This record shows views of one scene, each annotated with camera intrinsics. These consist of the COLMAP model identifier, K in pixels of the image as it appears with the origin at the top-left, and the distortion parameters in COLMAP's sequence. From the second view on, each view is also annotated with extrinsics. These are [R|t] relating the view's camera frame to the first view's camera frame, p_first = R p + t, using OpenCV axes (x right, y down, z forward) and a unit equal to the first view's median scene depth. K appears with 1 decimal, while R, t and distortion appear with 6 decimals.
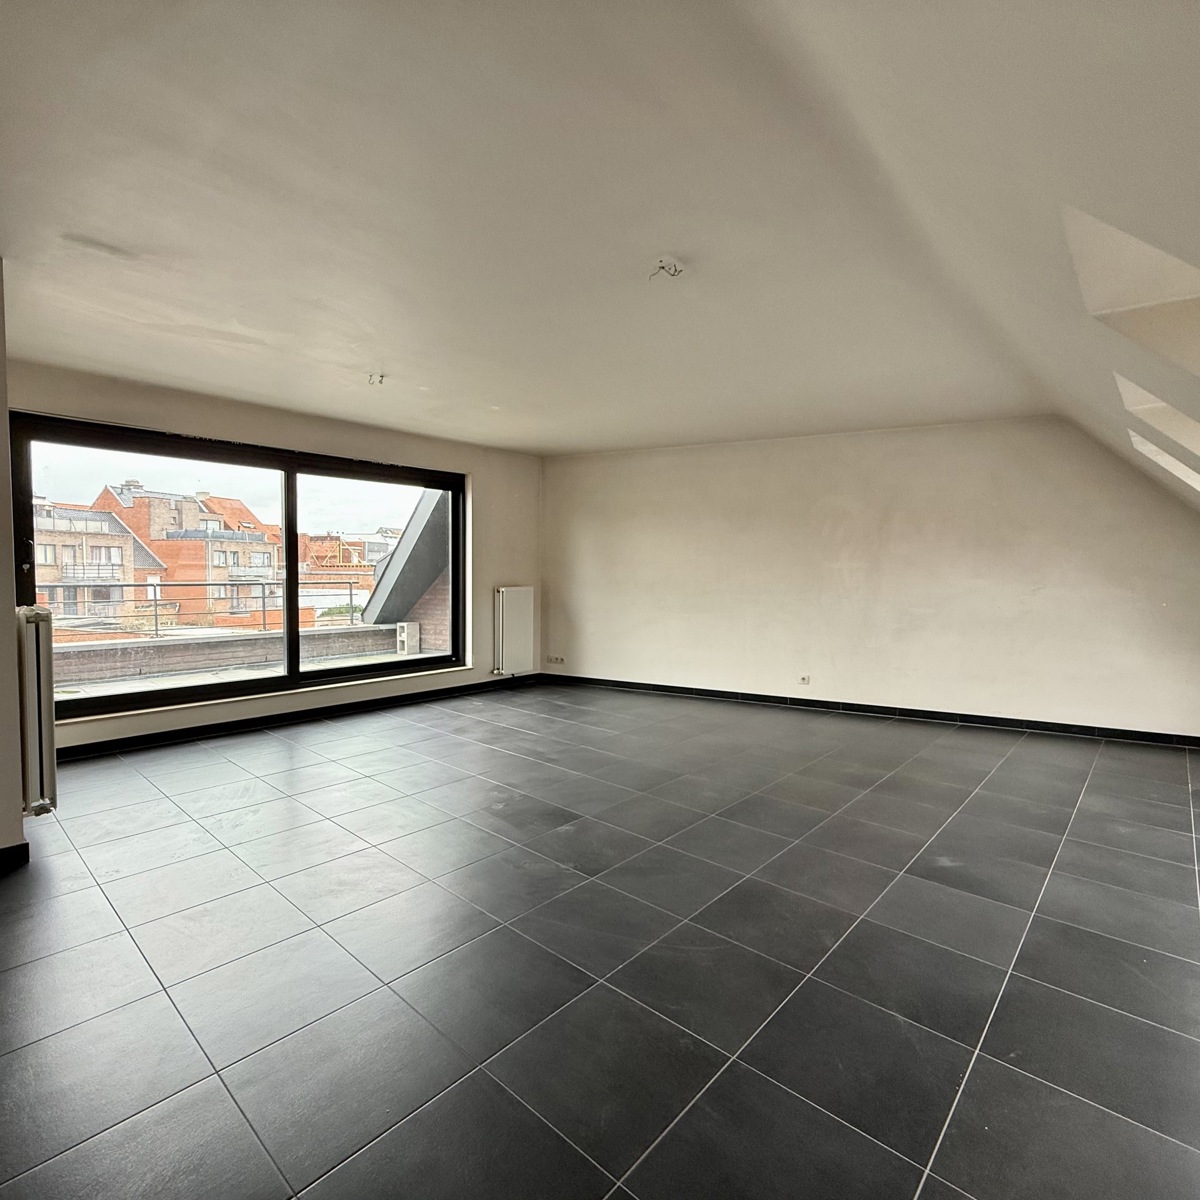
lens RADIAL K [[635.7, 0, 593.8], [0, 635.7, 598.5], [0, 0, 1]] dist [0.000796, 0.000332]
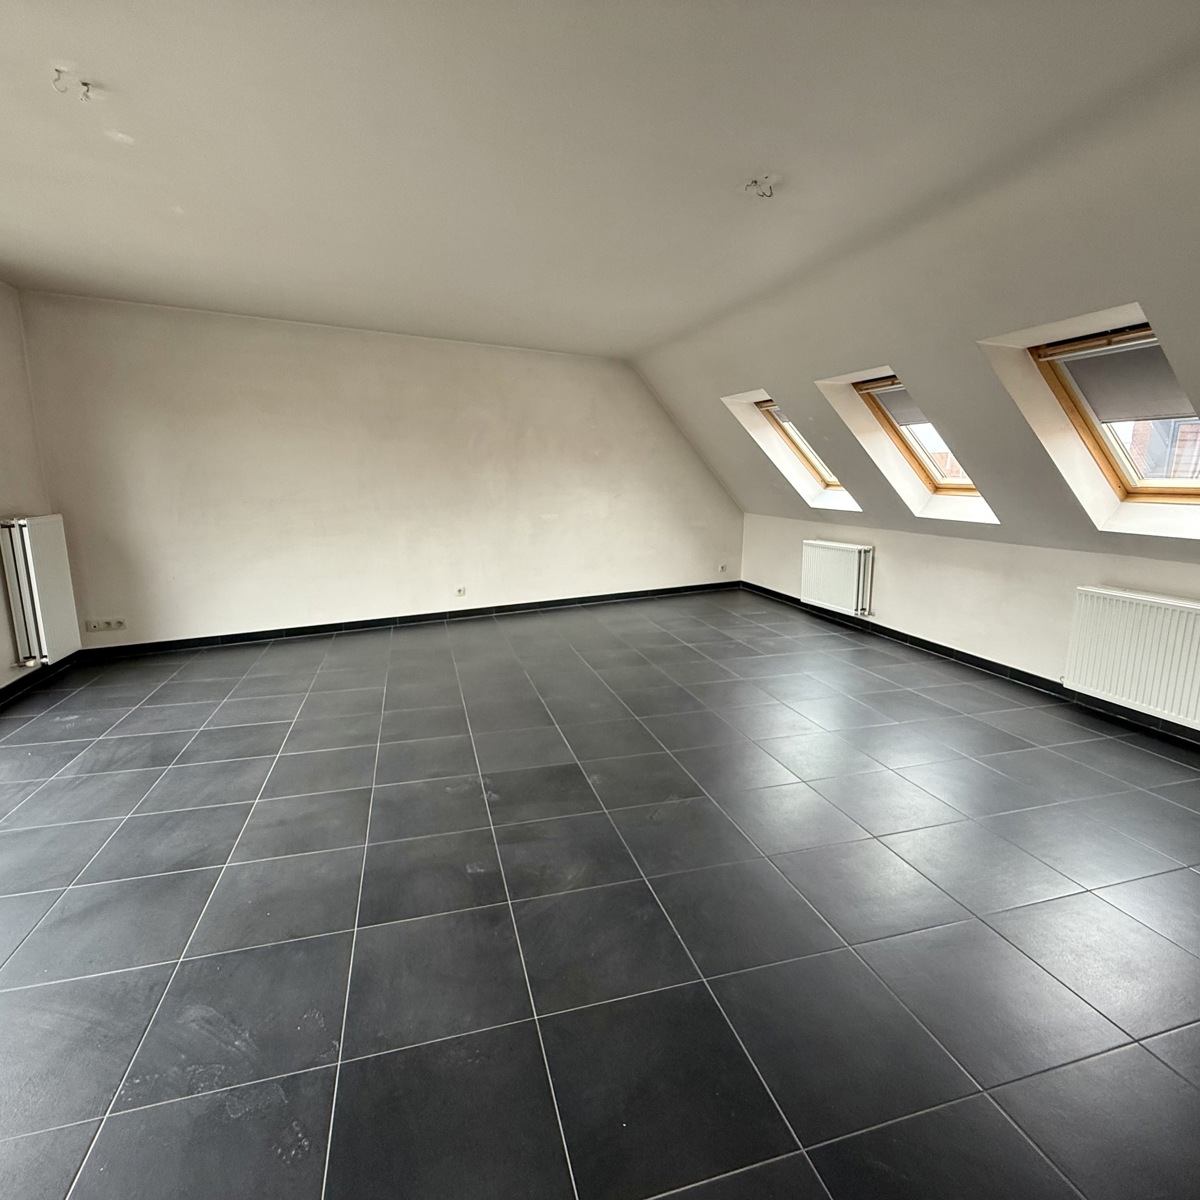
lens RADIAL K [[635.7, 0, 593.8], [0, 635.7, 598.5], [0, 0, 1]] dist [0.000796, 0.000332]
pose [[0.526167, -0.168114, 0.833598, -0.431325], [0.038717, 0.983983, 0.174005, -0.031724], [-0.849500, -0.059281, 0.524248, 0.298523]]
